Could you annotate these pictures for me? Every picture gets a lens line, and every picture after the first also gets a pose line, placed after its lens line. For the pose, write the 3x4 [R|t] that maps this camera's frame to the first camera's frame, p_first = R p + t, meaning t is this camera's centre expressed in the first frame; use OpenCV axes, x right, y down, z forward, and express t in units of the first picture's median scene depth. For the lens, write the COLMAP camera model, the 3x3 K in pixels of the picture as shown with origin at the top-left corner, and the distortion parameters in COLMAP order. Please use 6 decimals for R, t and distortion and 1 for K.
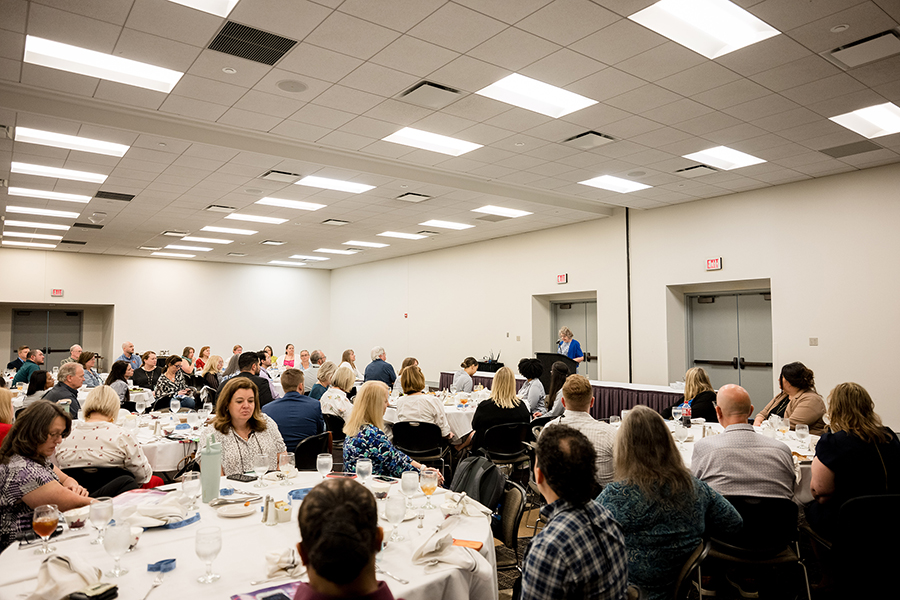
lens RADIAL K [[600.7, 0, 474.7], [0, 600.7, 301.0], [0, 0, 1]] dist [0.022824, 0.000256]
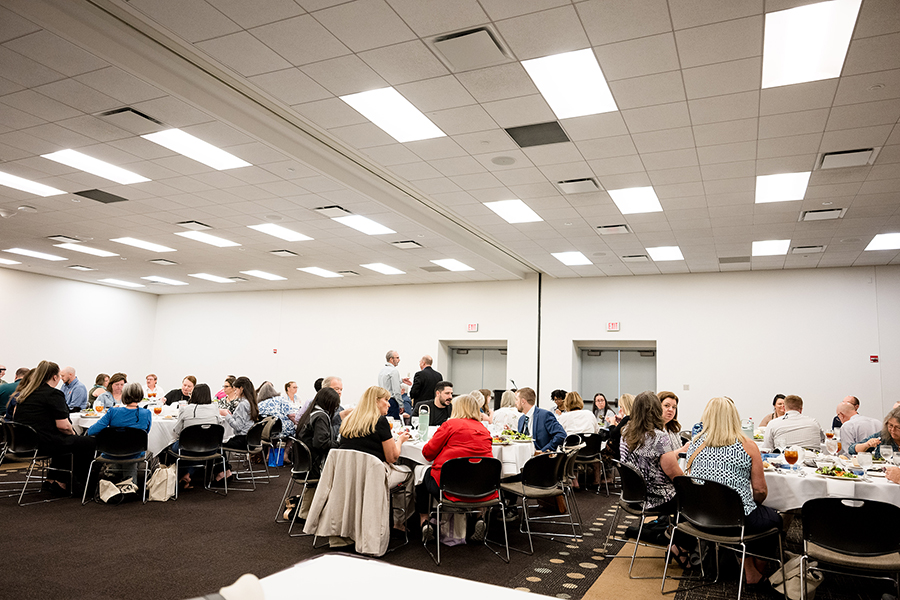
lens RADIAL K [[600.7, 0, 474.7], [0, 600.7, 301.0], [0, 0, 1]] dist [0.022824, 0.000256]
pose [[0.882130, 0.097152, 0.460877, -0.445776], [-0.060988, 0.993819, -0.092762, 0.022161], [-0.467040, 0.053720, 0.882603, -0.019767]]
